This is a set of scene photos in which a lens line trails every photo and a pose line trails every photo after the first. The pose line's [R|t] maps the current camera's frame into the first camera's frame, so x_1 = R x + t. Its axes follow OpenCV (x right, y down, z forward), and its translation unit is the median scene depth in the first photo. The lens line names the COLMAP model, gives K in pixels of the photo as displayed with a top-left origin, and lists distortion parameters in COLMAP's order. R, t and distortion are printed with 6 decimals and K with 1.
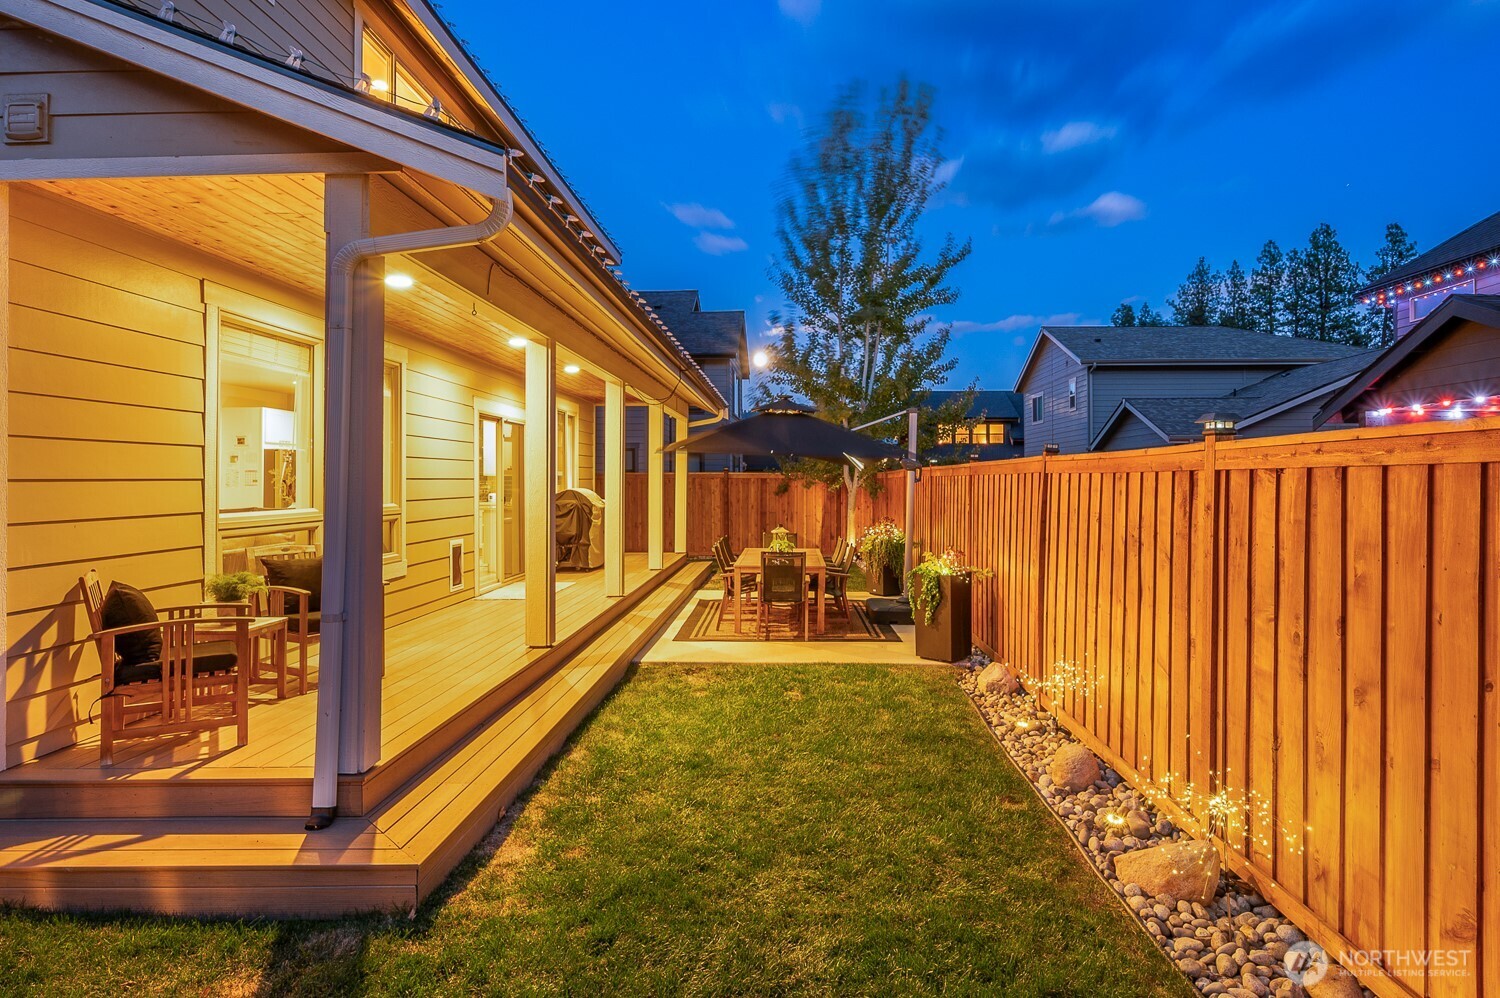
lens RADIAL K [[849.1, 0, 754.9], [0, 849.1, 481.0], [0, 0, 1]] dist [-0.000747, 0.000406]
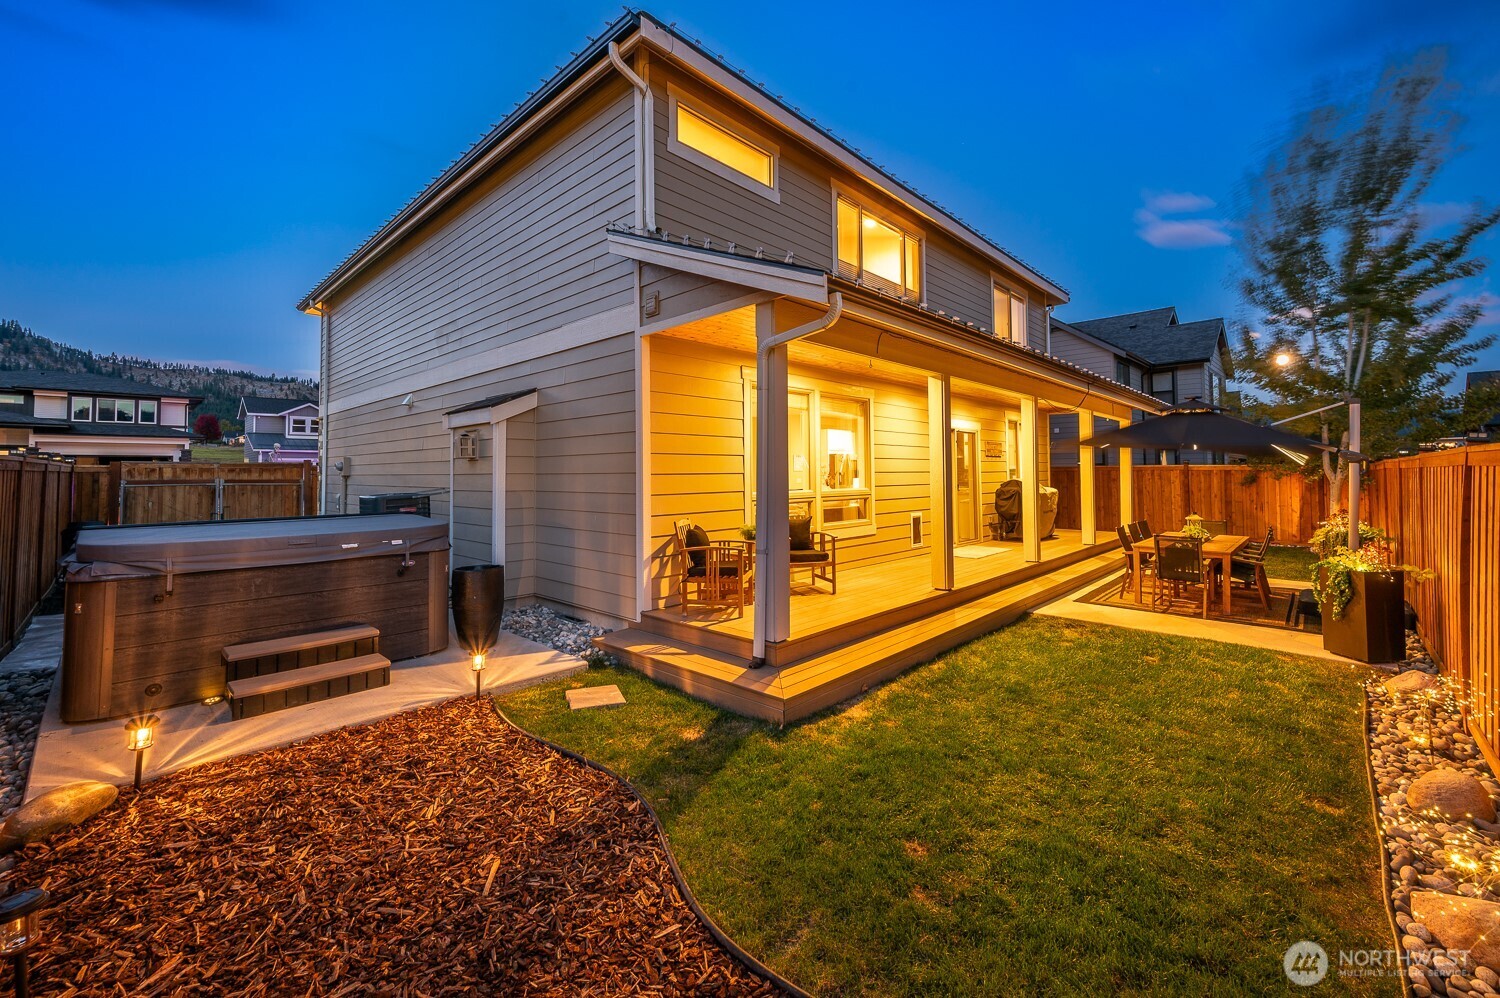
lens RADIAL K [[606.0, 0, 749.6], [0, 606.0, 466.3], [0, 0, 1]] dist [-0.001403, -0.000283]
pose [[0.739514, -0.007296, -0.673101, 0.175697], [0.001247, 0.999954, -0.009468, -0.003007], [0.673140, 0.006162, 0.739490, 0.021372]]
